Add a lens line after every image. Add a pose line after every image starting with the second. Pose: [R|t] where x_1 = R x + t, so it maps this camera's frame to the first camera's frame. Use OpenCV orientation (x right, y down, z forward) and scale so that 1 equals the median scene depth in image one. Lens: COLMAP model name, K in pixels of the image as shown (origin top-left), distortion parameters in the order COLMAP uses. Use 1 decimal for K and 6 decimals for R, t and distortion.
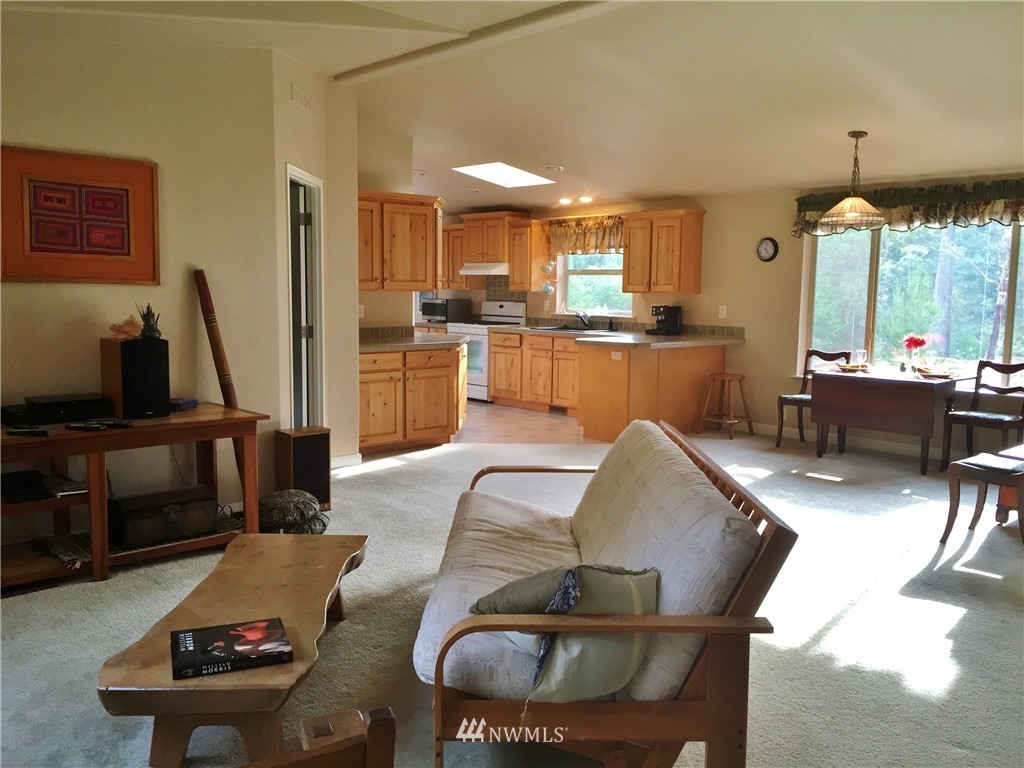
lens RADIAL K [[880.3, 0, 512.0], [0, 880.3, 384.0], [0, 0, 1]] dist [0.093746, -0.140934]
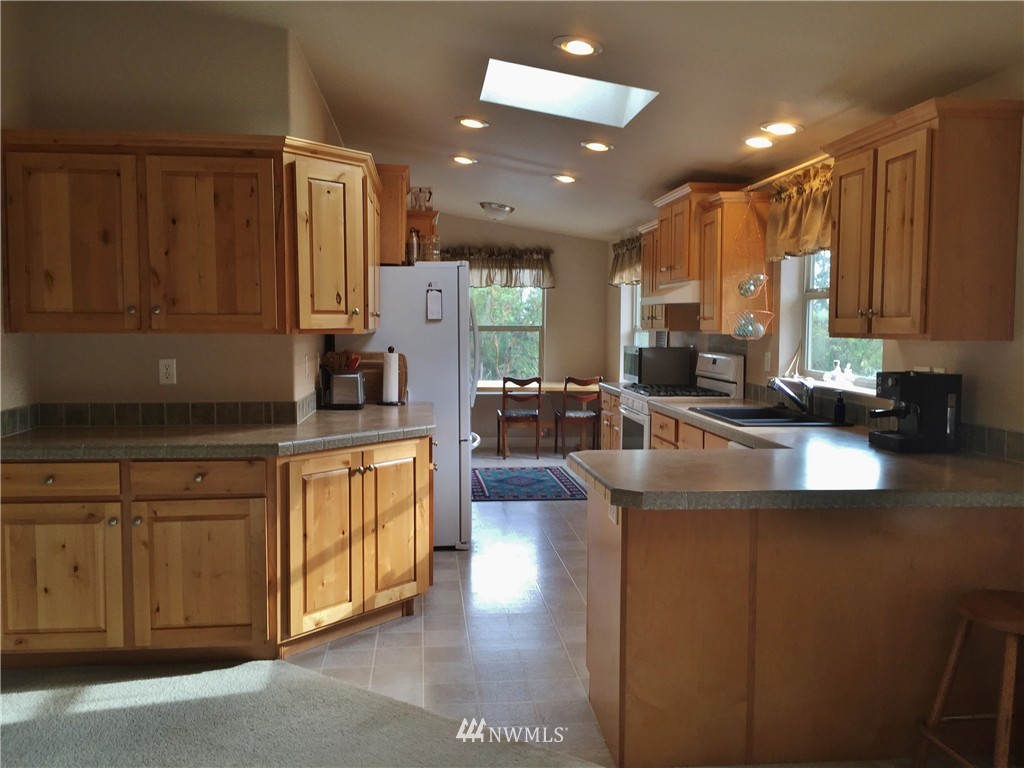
lens RADIAL K [[880.3, 0, 512.0], [0, 880.3, 384.0], [0, 0, 1]] dist [0.093746, -0.140934]
pose [[0.799891, 0.033237, -0.599225, 0.265804], [-0.062784, 0.997621, -0.028474, -0.062749], [0.596853, 0.060398, 0.800074, 0.603922]]
